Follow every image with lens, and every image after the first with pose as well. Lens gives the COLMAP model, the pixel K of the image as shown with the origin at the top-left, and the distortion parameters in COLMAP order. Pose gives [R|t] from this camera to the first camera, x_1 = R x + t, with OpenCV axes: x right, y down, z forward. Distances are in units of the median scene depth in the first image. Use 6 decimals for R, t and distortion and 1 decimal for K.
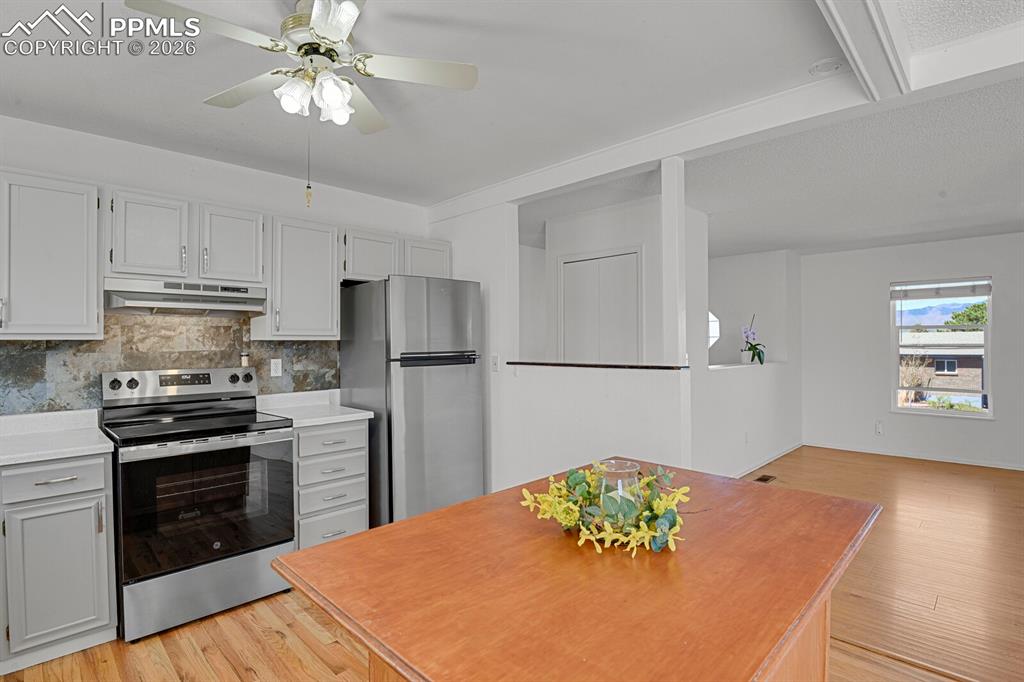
lens RADIAL K [[500.6, 0, 512.0], [0, 500.6, 341.0], [0, 0, 1]] dist [-0.022696, -0.005188]
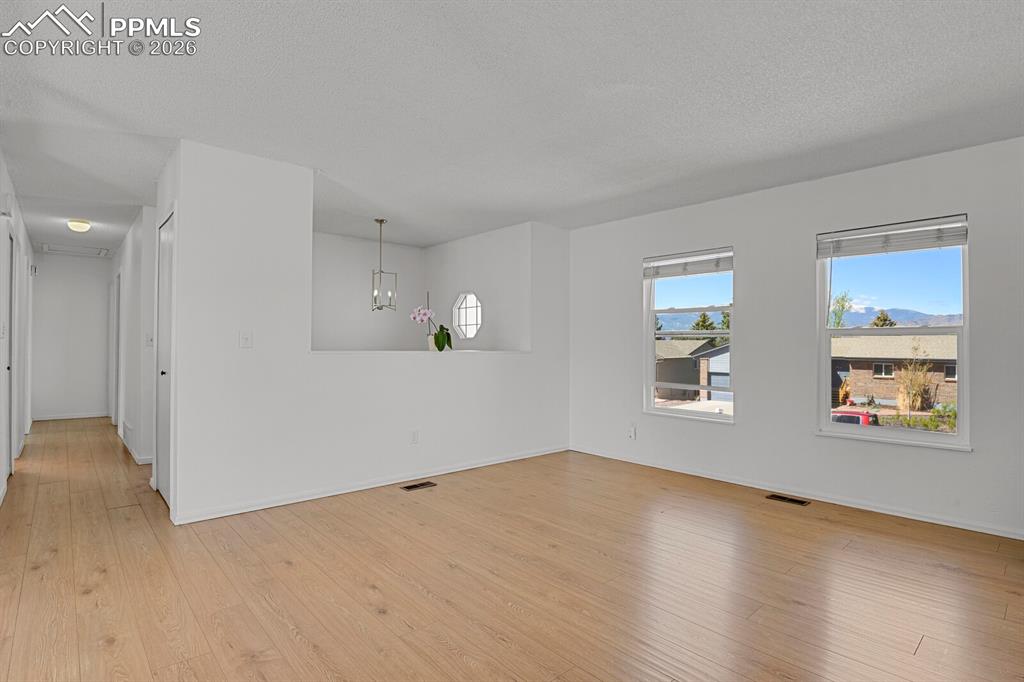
lens RADIAL K [[509.7, 0, 512.0], [0, 509.7, 341.0], [0, 0, 1]] dist [-0.020054, -0.000158]
pose [[0.998674, 0.009508, -0.050601, 1.181785], [-0.009655, 0.999950, -0.002673, 0.054297], [0.050573, 0.003158, 0.998715, 0.246814]]
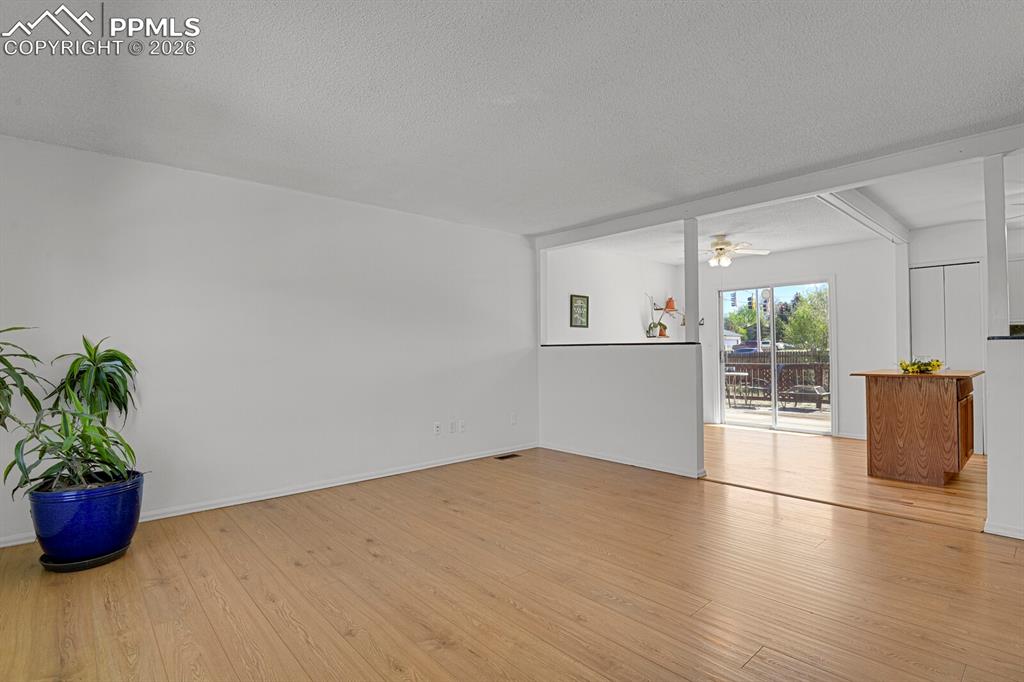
lens RADIAL K [[500.6, 0, 512.0], [0, 500.6, 341.0], [0, 0, 1]] dist [-0.022696, -0.005188]
pose [[-0.997912, 0.012812, 0.063303, 1.264775], [0.011642, 0.999755, -0.018815, 0.063446], [-0.063528, -0.018039, -0.997817, 2.020615]]
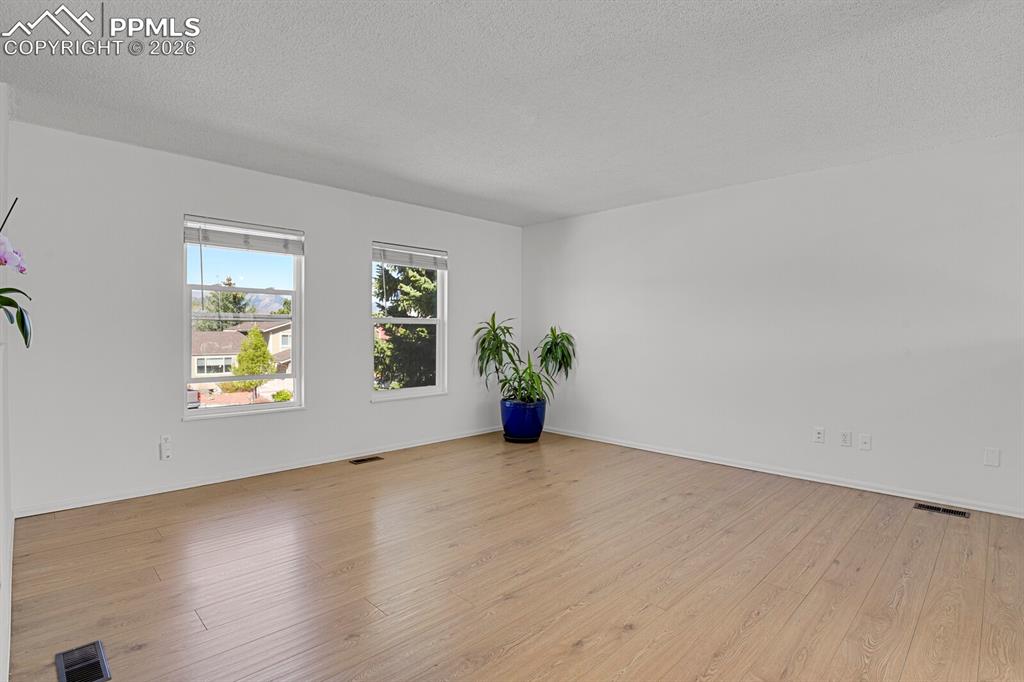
lens RADIAL K [[500.6, 0, 512.0], [0, 500.6, 341.0], [0, 0, 1]] dist [-0.022696, -0.005188]
pose [[0.003984, -0.012152, 0.999918, 0.278133], [-0.010115, 0.999875, 0.012192, 0.062949], [-0.999941, -0.010162, 0.003860, 1.160278]]
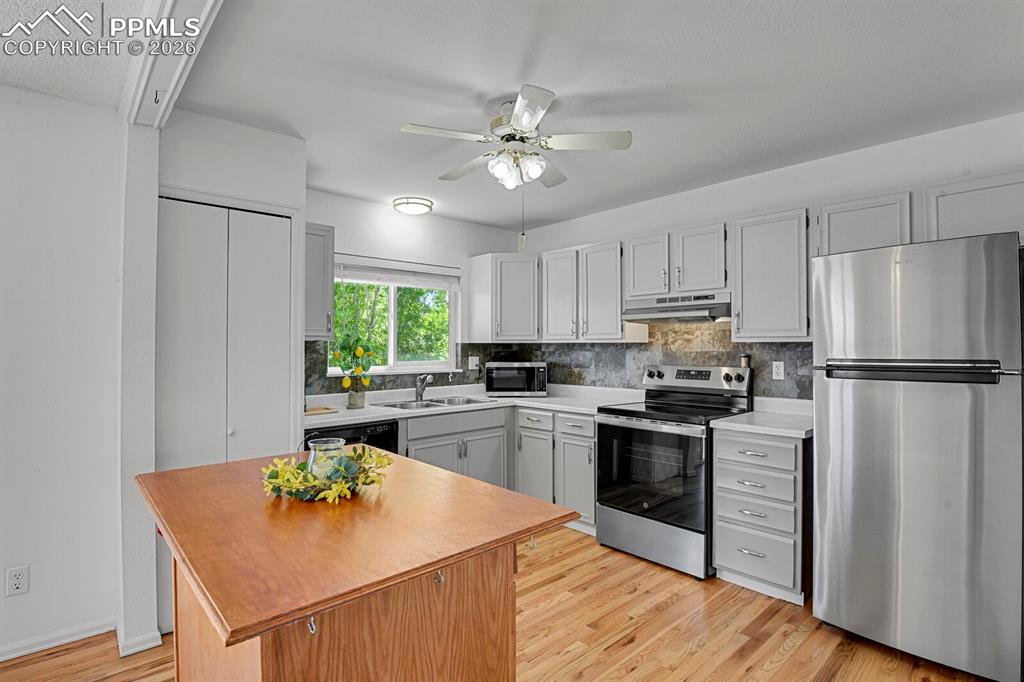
lens RADIAL K [[500.6, 0, 512.0], [0, 500.6, 341.0], [0, 0, 1]] dist [-0.022696, -0.005188]
pose [[-0.049199, -0.003760, -0.998782, 0.579959], [0.003901, 0.999985, -0.003956, -0.002025], [0.998781, -0.004091, -0.049183, 0.603764]]
